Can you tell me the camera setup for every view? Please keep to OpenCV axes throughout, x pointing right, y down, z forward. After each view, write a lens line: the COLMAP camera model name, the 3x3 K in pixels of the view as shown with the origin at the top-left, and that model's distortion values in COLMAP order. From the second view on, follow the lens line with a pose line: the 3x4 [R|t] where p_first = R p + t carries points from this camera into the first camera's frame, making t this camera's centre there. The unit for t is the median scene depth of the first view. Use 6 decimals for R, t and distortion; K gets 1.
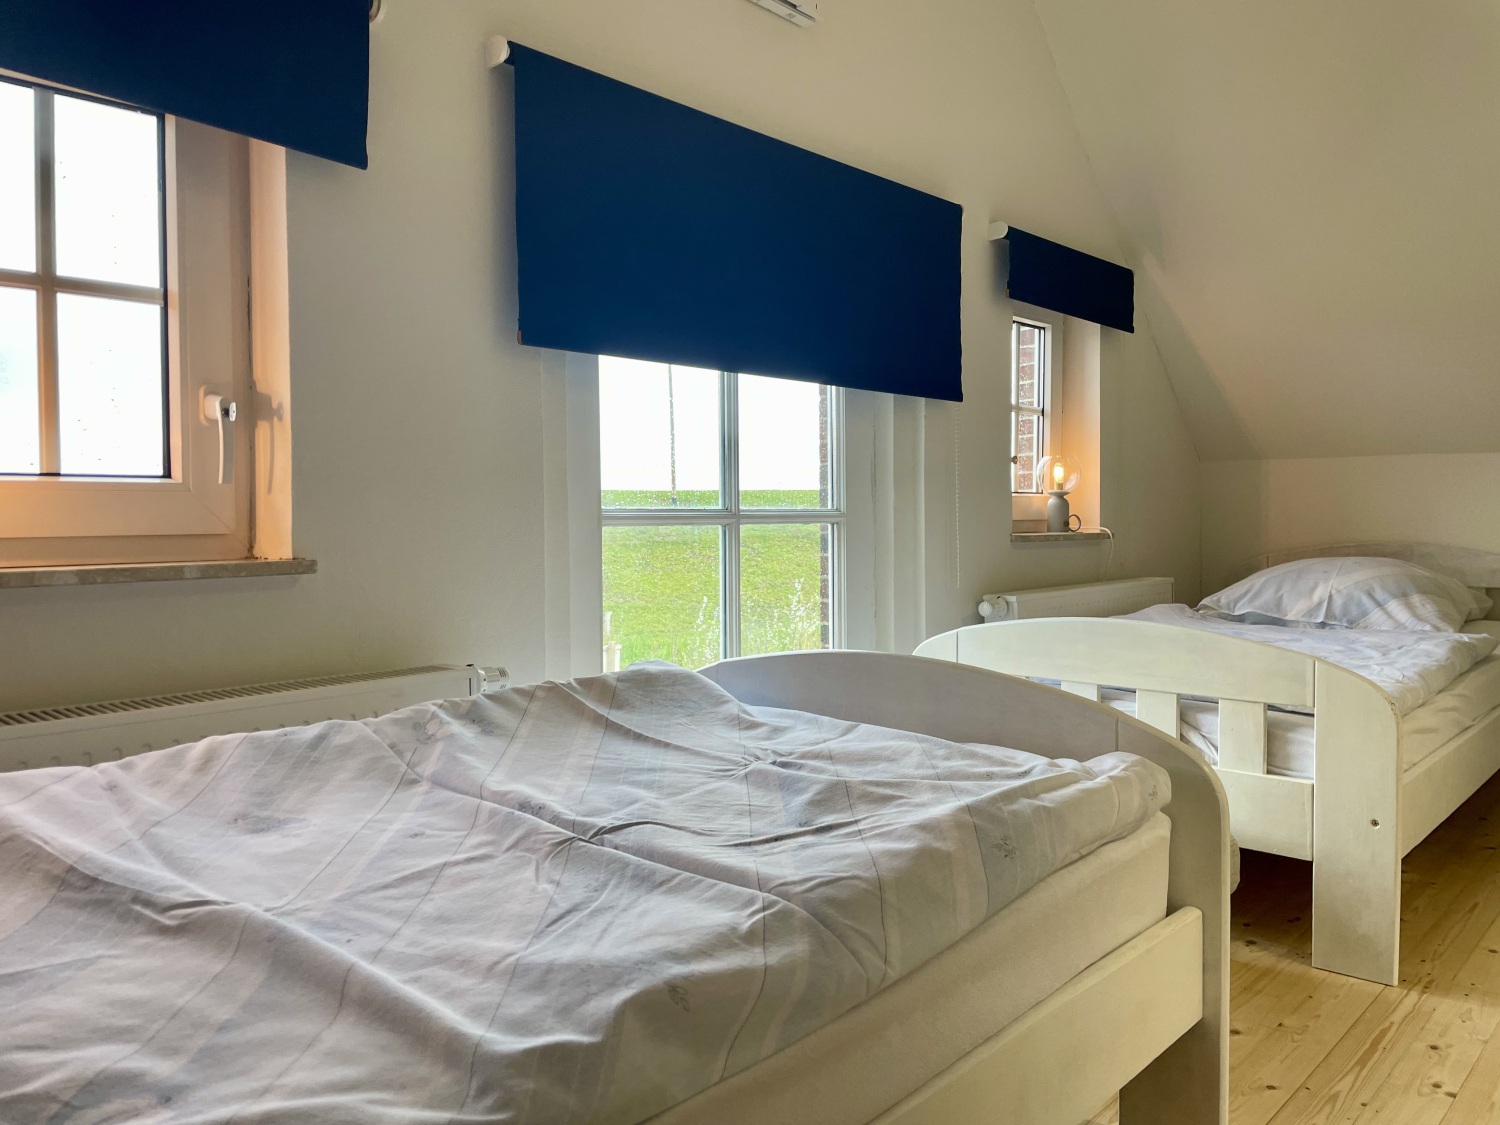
lens RADIAL K [[1142.4, 0, 750.6], [0, 1142.4, 543.9], [0, 0, 1]] dist [0.101580, -0.133025]
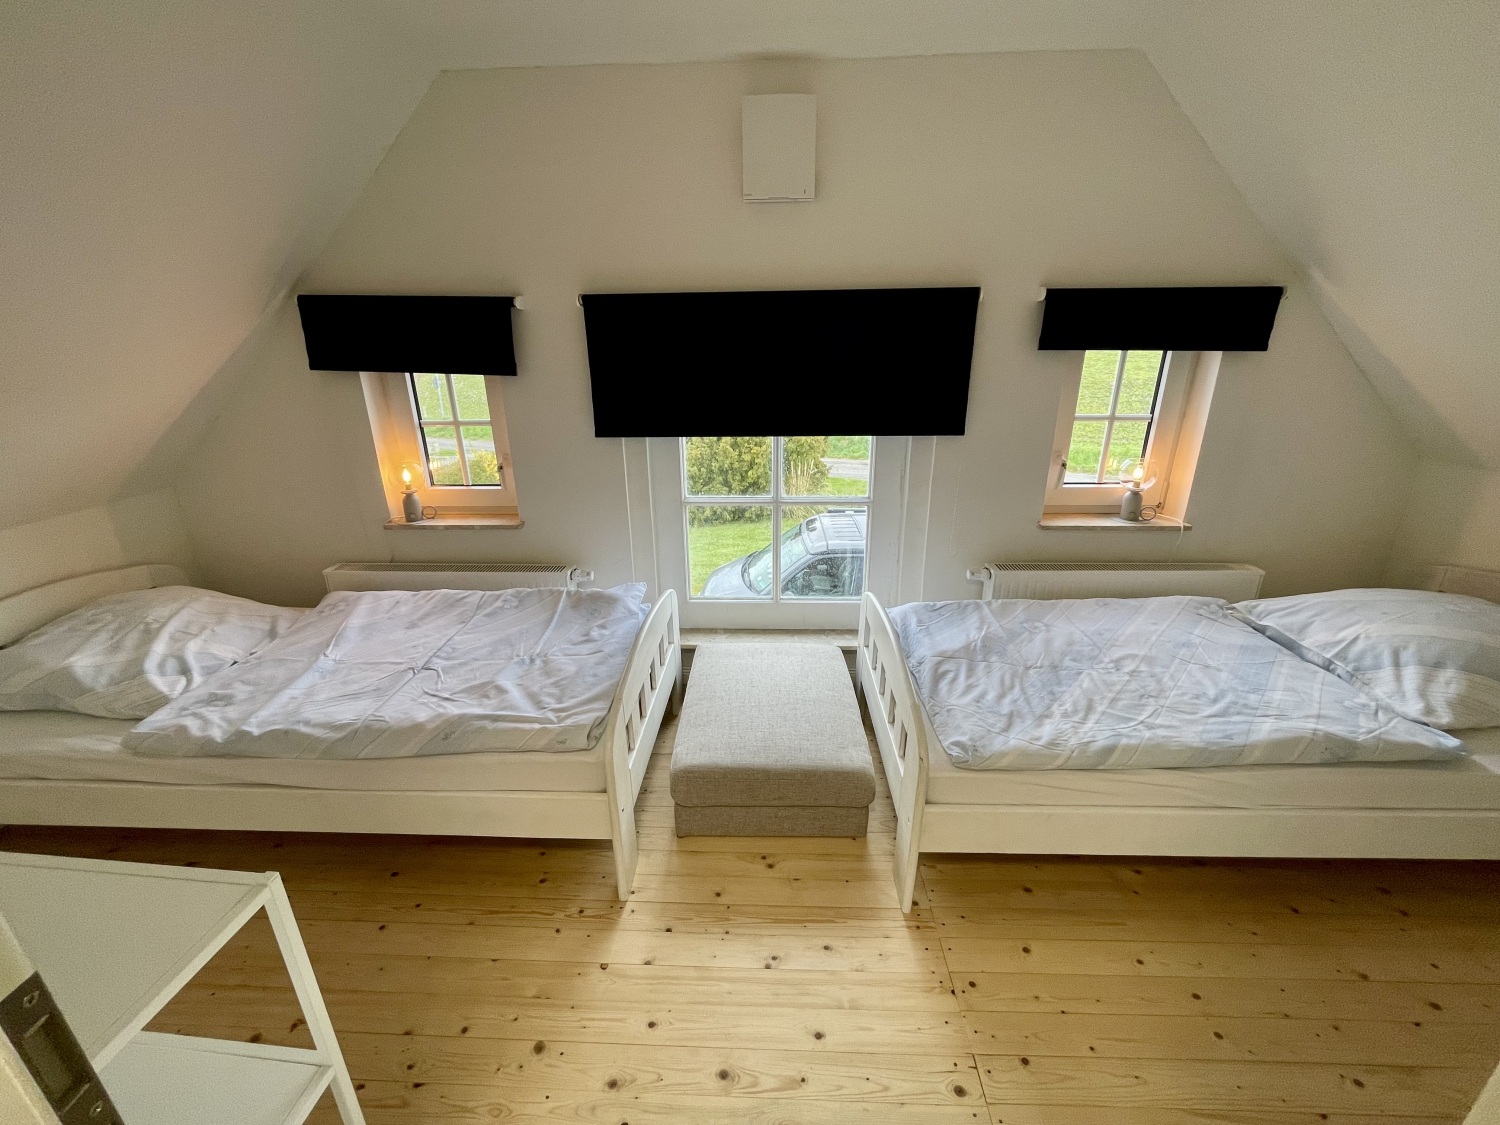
lens RADIAL K [[568.7, 0, 750.8], [0, 568.7, 583.3], [0, 0, 1]] dist [-0.001517, -0.000114]
pose [[0.638950, 0.275785, -0.718113, 0.513689], [-0.011473, 0.936837, 0.349577, -0.176151], [0.769163, -0.215123, 0.601756, 0.293570]]
